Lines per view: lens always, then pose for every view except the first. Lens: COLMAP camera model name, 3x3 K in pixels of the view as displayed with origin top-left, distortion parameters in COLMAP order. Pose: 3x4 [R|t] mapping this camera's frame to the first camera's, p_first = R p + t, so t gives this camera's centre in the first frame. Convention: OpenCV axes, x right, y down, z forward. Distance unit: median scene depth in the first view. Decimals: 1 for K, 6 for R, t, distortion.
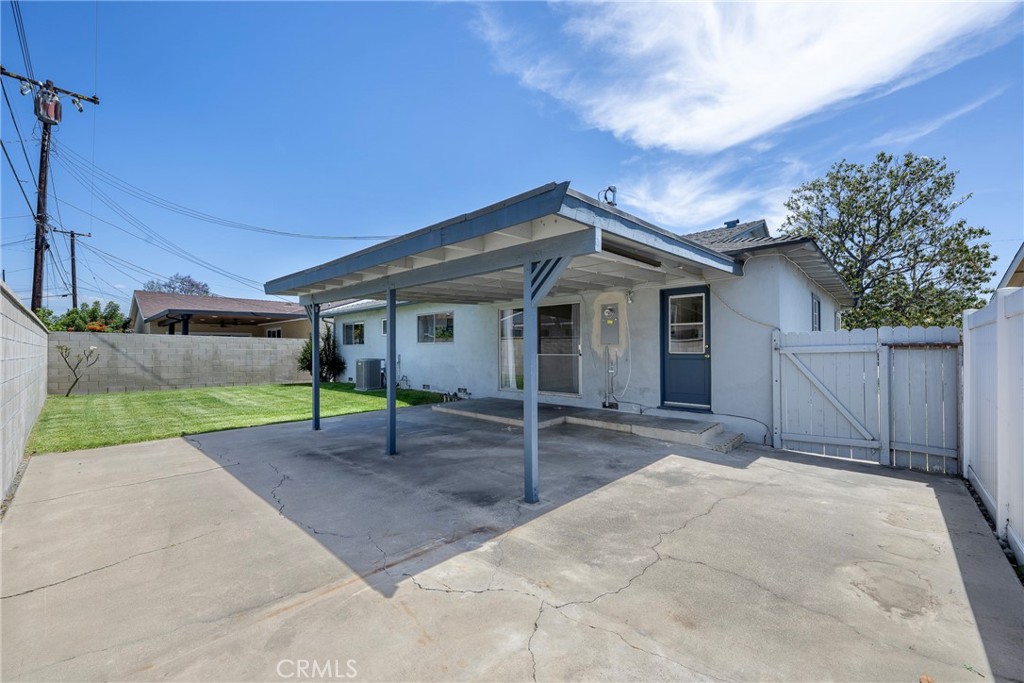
lens RADIAL K [[404.9, 0, 511.0], [0, 404.9, 339.8], [0, 0, 1]] dist [0.000412, -0.000106]
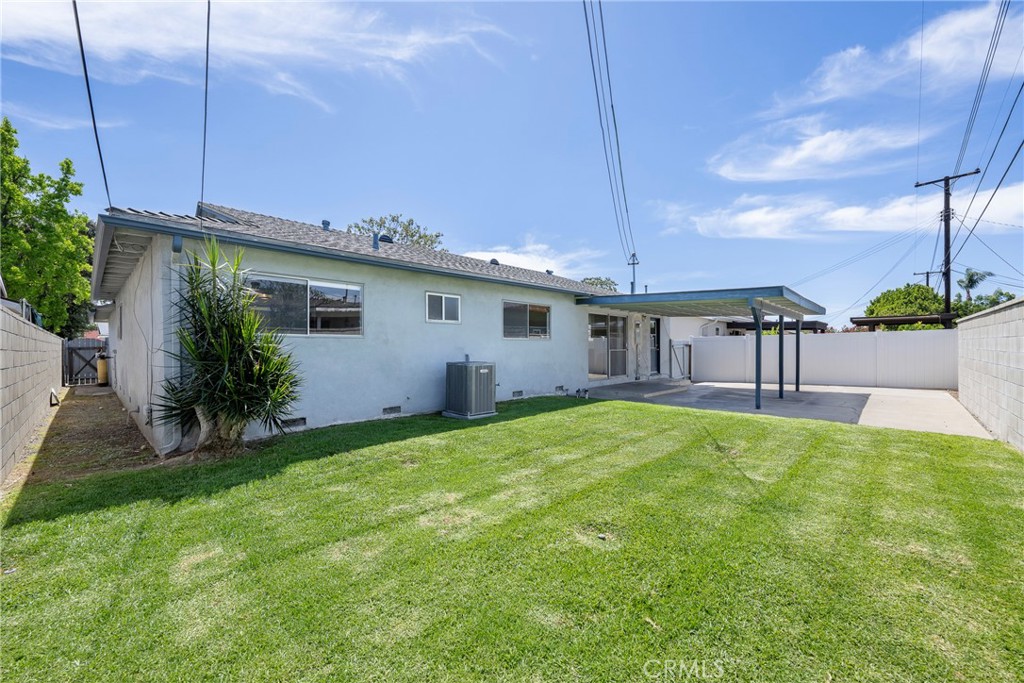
lens RADIAL K [[404.9, 0, 512.3], [0, 404.9, 345.0], [0, 0, 1]] dist [0.000412, -0.000106]
pose [[0.014443, 0.009188, 0.999853, -1.628780], [-0.018634, 0.999787, -0.008918, 0.045922], [-0.999722, -0.018503, 0.014611, 1.624128]]
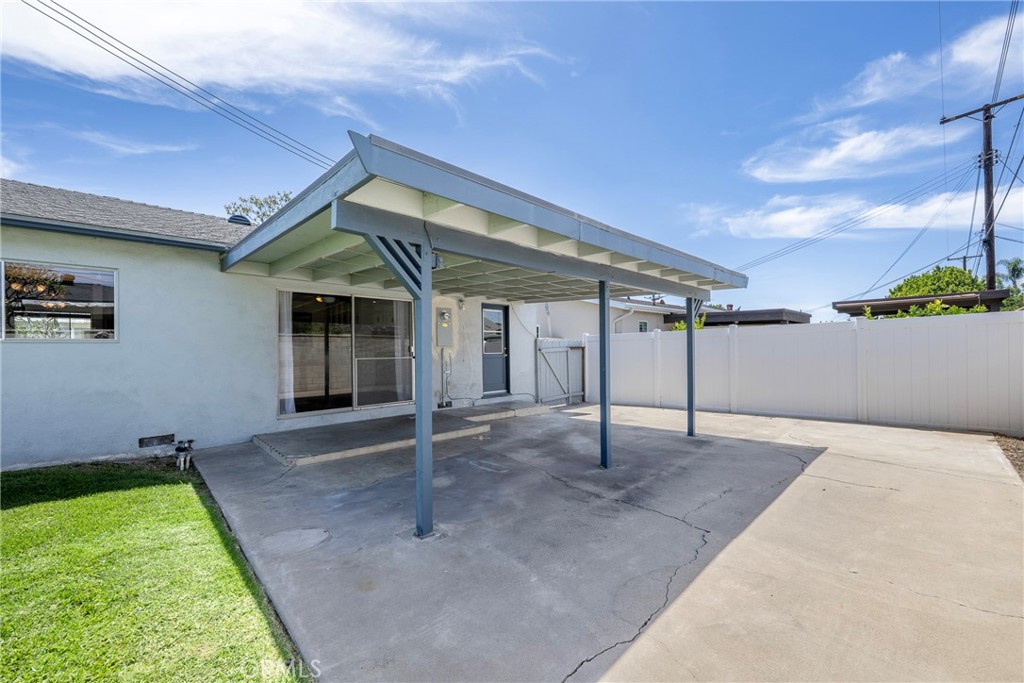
lens RADIAL K [[404.9, 0, 510.5], [0, 404.9, 343.7], [0, 0, 1]] dist [0.000412, -0.000106]
pose [[0.062930, 0.017044, 0.997872, -0.845625], [-0.010441, 0.999811, -0.016419, 0.021073], [-0.997963, -0.009385, 0.063096, 0.815634]]
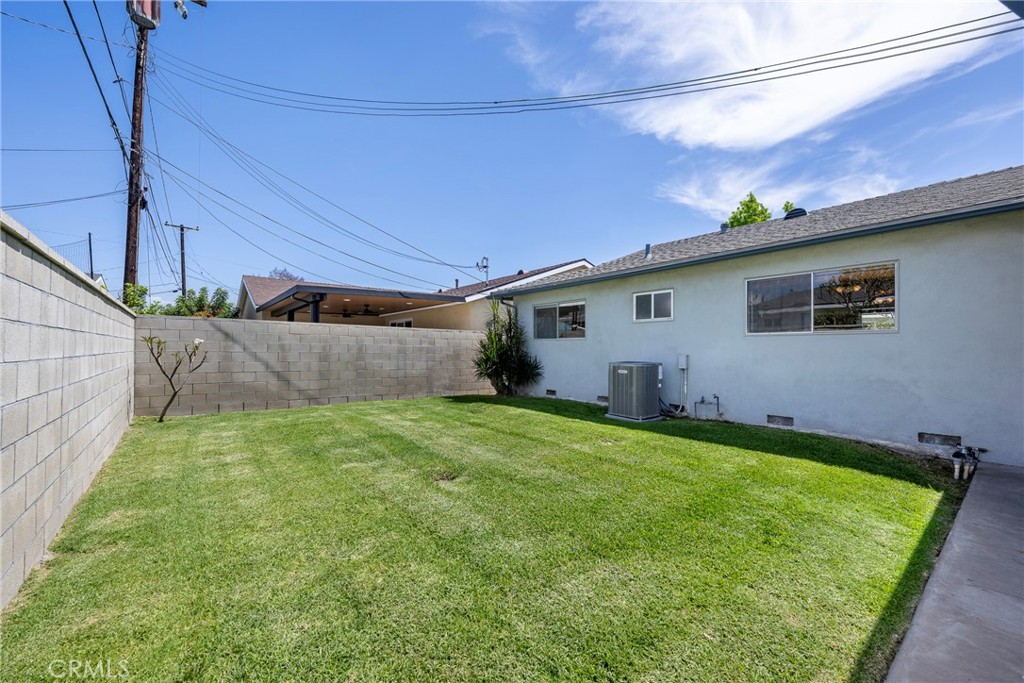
lens RADIAL K [[404.9, 0, 512.9], [0, 404.9, 338.4], [0, 0, 1]] dist [0.000412, -0.000106]
pose [[0.989565, 0.000730, -0.144087, -0.755113], [-0.000809, 1.000000, -0.000492, 0.025261], [0.144087, 0.000603, 0.989565, 0.738542]]
